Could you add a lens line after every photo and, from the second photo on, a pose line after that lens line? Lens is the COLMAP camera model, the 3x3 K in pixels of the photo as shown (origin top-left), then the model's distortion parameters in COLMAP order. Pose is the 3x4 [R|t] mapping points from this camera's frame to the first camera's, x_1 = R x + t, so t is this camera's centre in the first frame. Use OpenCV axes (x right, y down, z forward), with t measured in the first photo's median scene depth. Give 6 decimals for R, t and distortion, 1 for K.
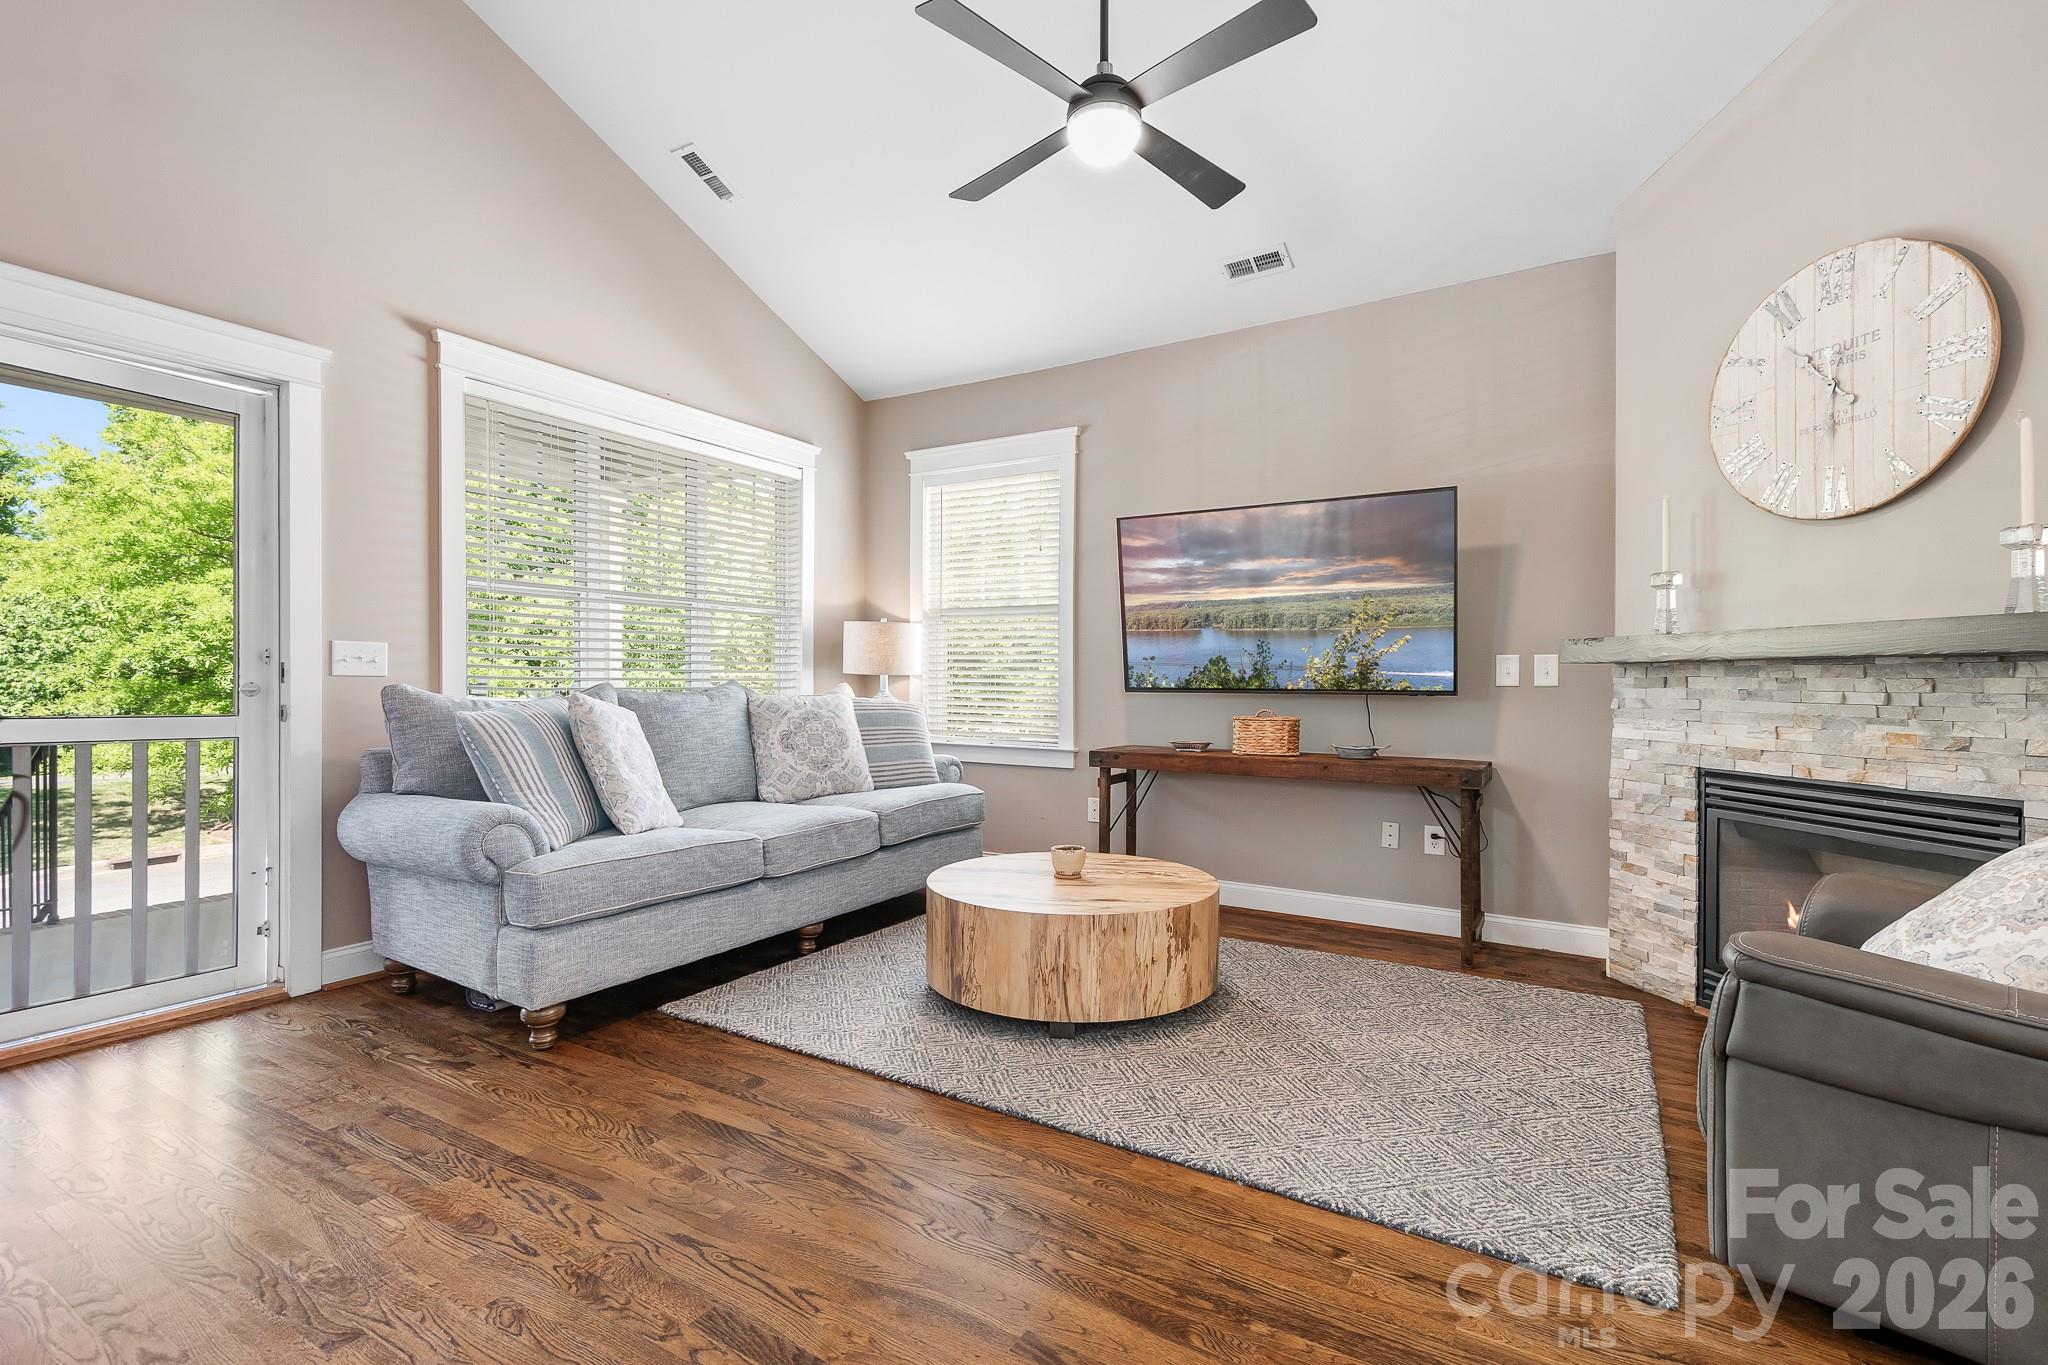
lens RADIAL K [[947.2, 0, 1024.0], [0, 947.2, 682.5], [0, 0, 1]] dist [0.026212, 0.000101]
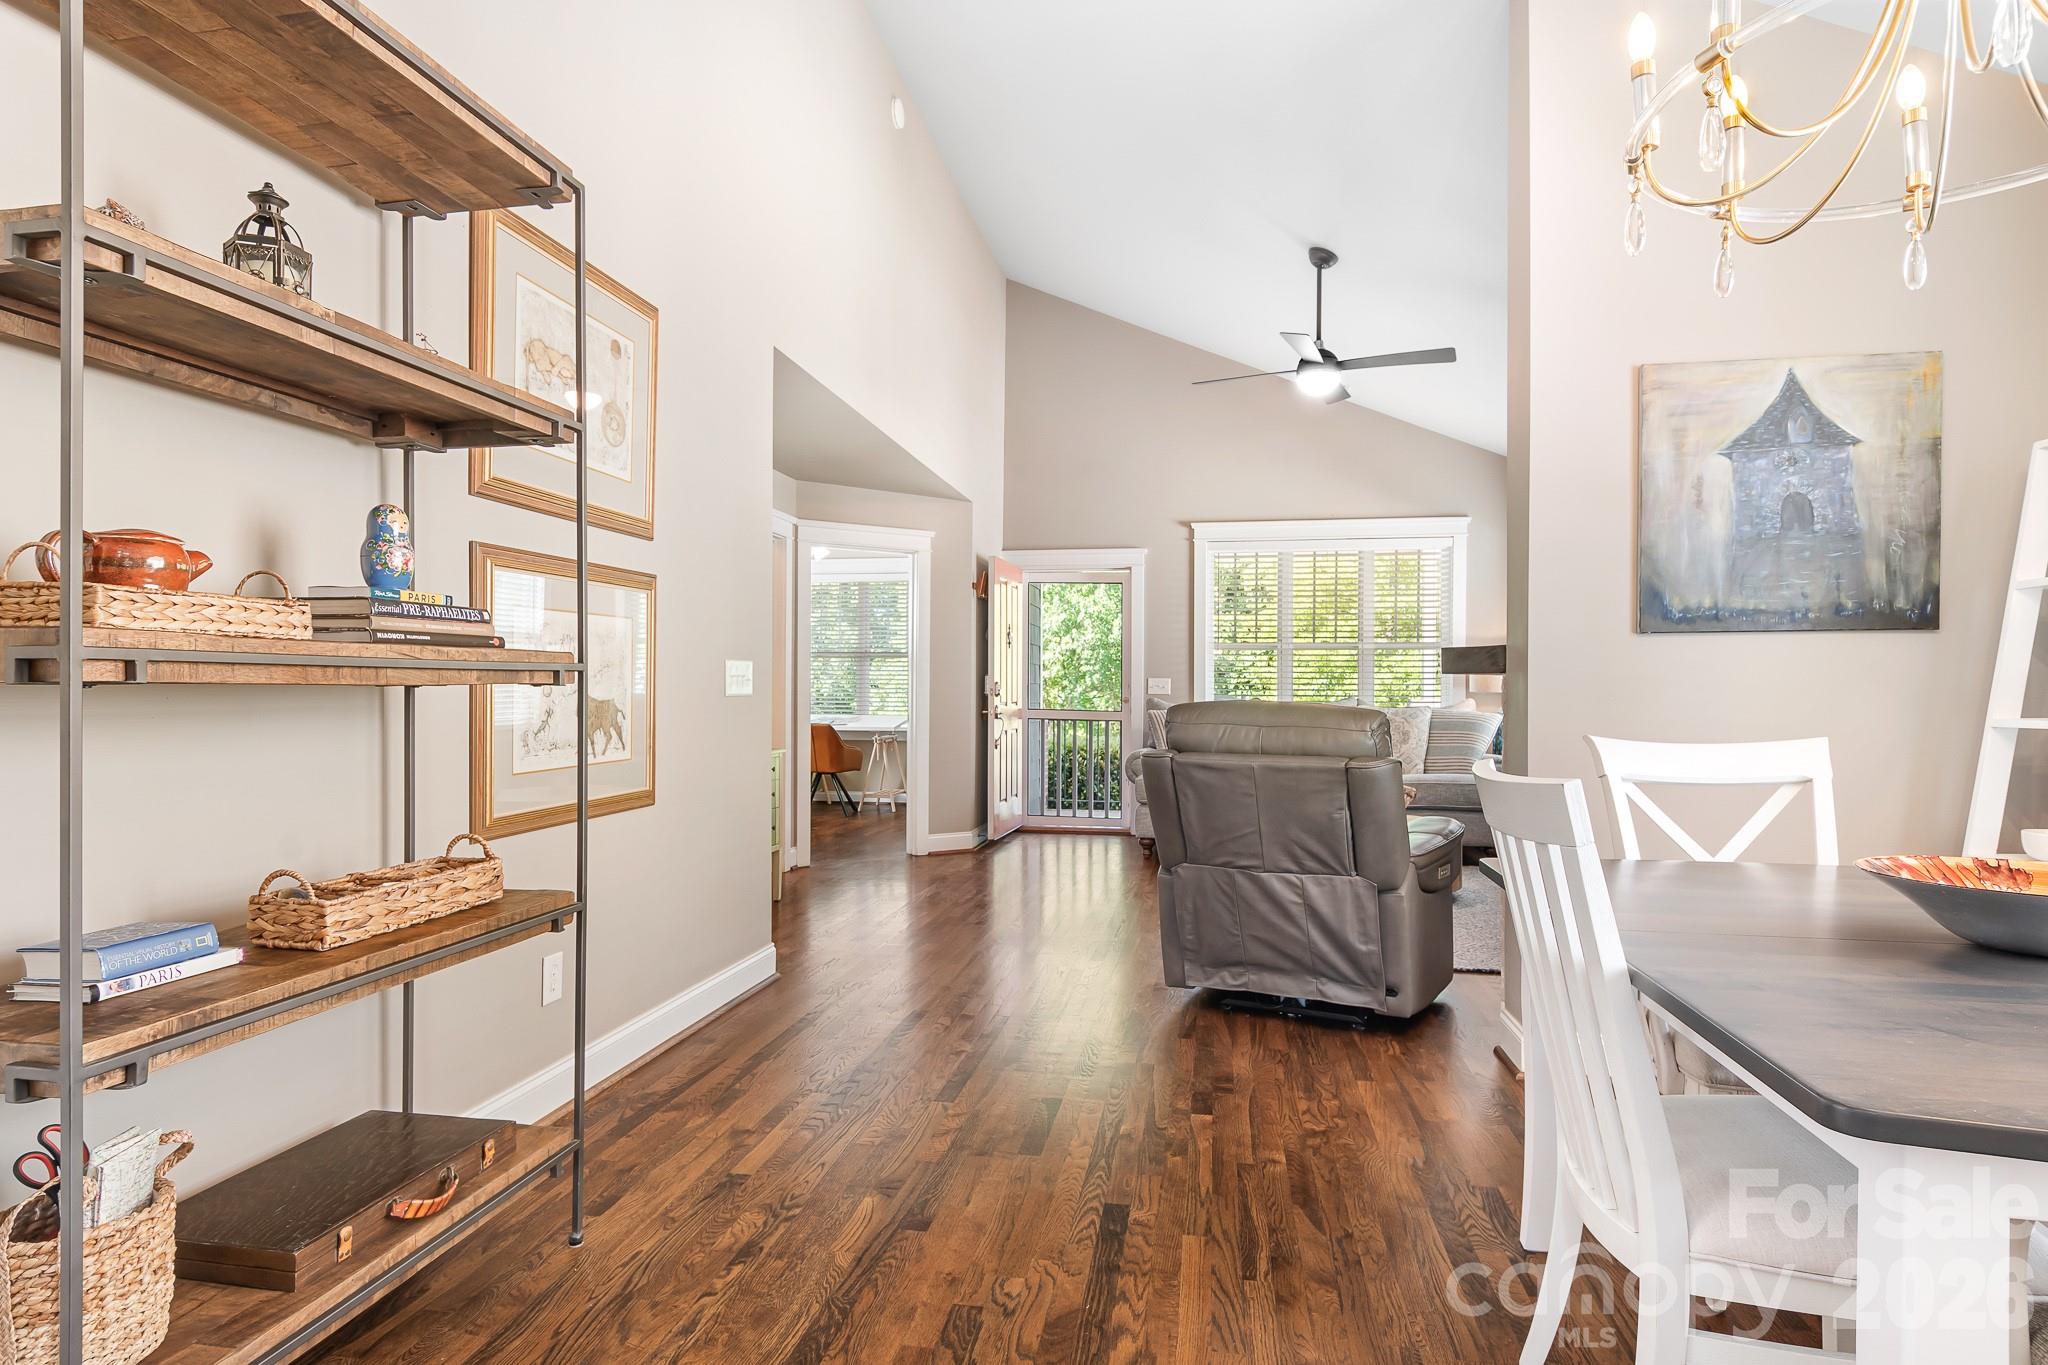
lens RADIAL K [[1103.2, 0, 1021.8], [0, 1103.2, 690.2], [0, 0, 1]] dist [-0.000236, -0.000851]
pose [[0.370743, -0.006251, -0.928714, 1.566665], [-0.004767, 0.999951, -0.008634, 0.007769], [0.928723, 0.007628, 0.370696, -0.214068]]
